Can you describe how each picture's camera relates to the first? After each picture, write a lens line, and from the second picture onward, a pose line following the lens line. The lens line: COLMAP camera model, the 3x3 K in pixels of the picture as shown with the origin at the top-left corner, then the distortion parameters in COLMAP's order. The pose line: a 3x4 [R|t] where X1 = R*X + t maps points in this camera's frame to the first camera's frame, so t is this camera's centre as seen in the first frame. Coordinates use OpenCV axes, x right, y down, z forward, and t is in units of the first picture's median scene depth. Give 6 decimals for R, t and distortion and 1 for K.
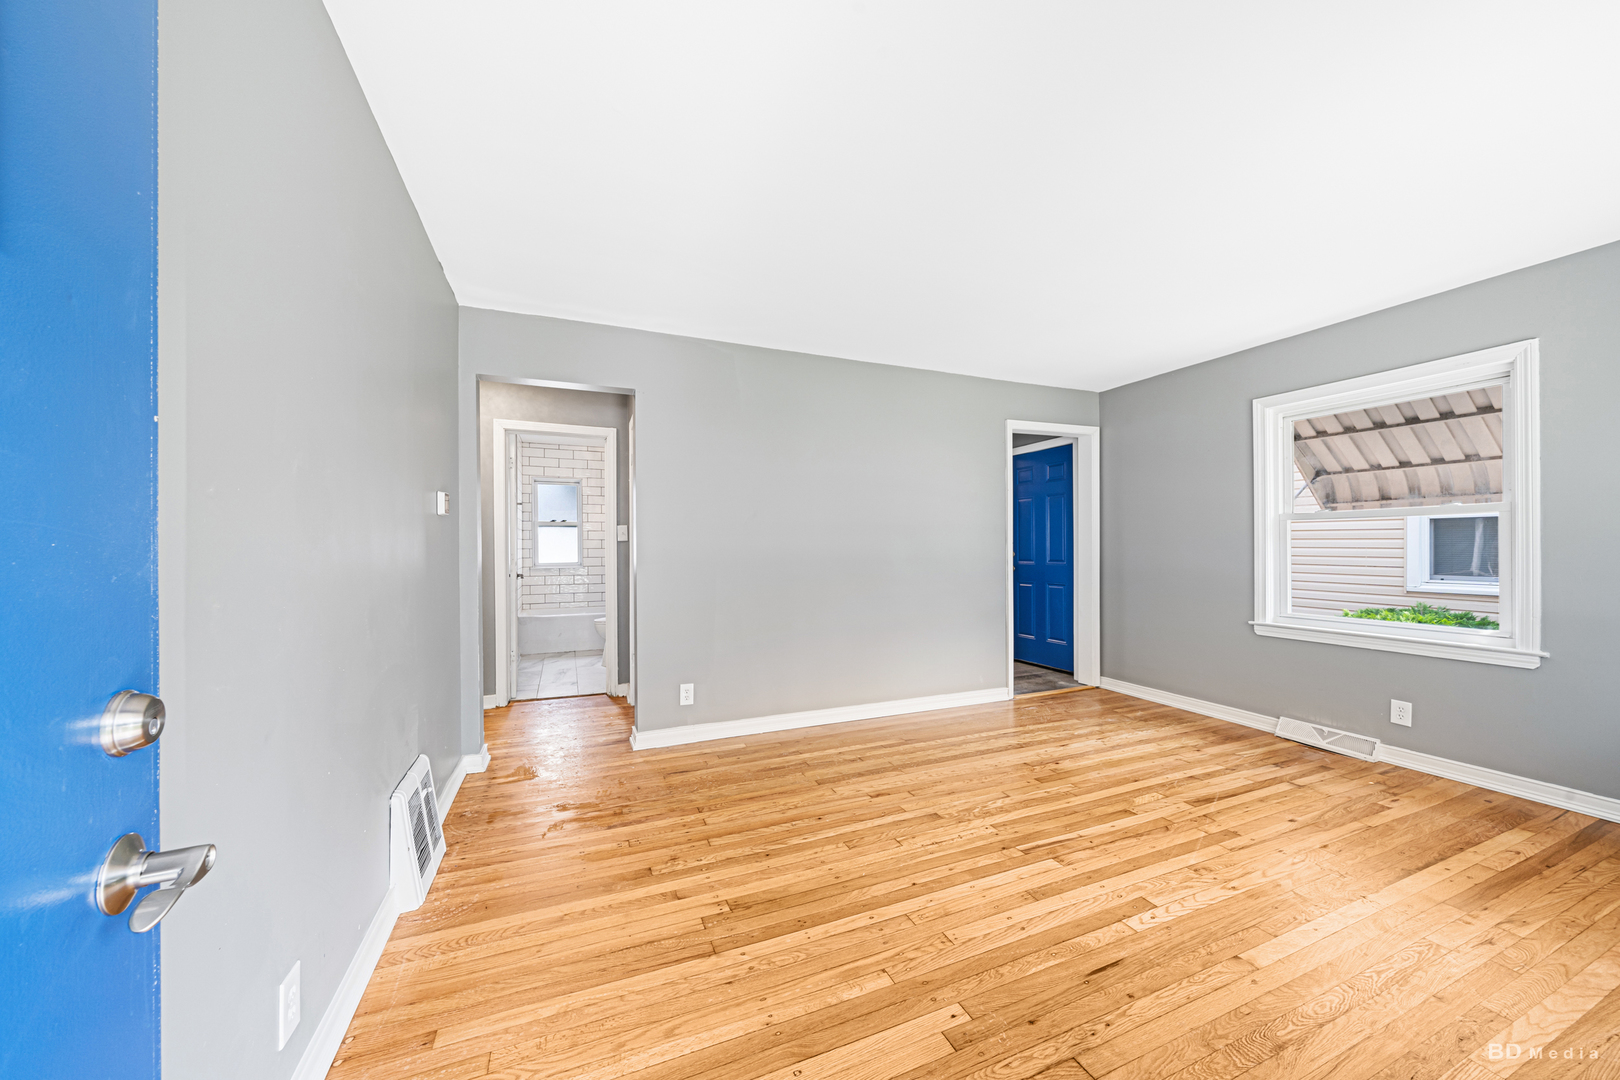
lens RADIAL K [[560.8, 0, 797.9], [0, 560.8, 546.1], [0, 0, 1]] dist [0.002353, -0.000044]
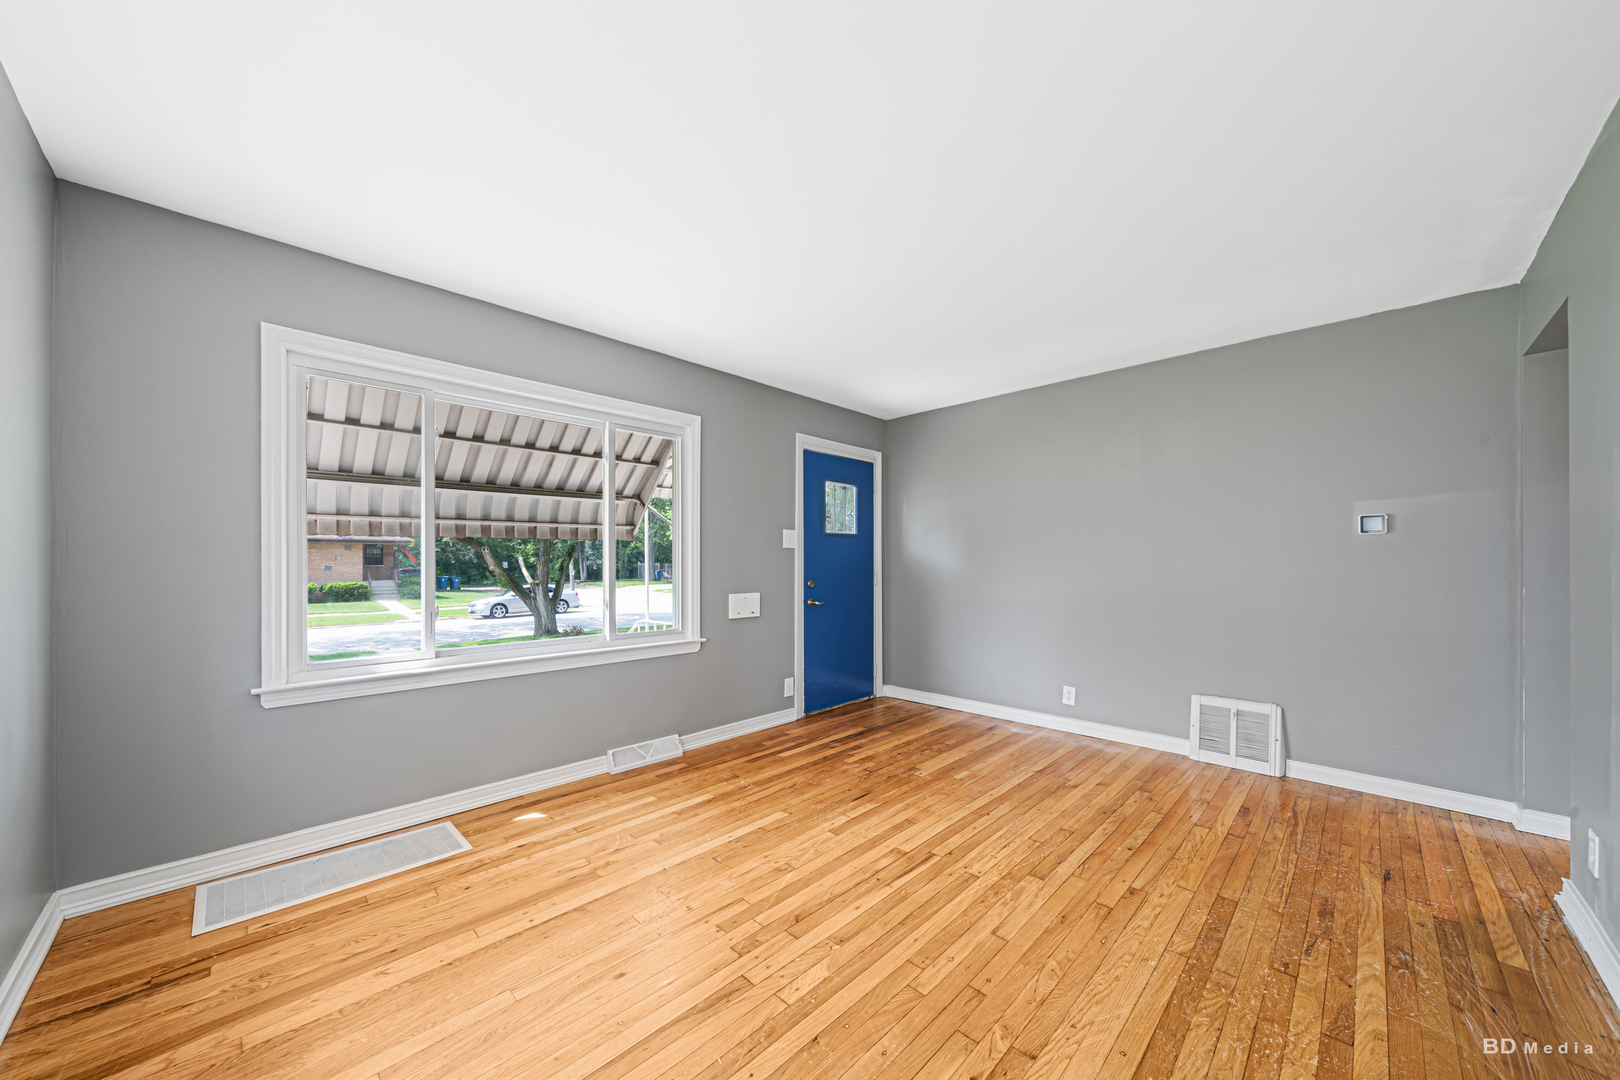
lens RADIAL K [[560.8, 0, 810.3], [0, 560.8, 548.2], [0, 0, 1]] dist [0.002353, -0.000044]
pose [[-0.909595, -0.010817, -0.415355, 1.008971], [-0.001690, 0.999749, -0.022335, 0.002363], [0.415492, -0.019613, -0.909385, 1.797166]]
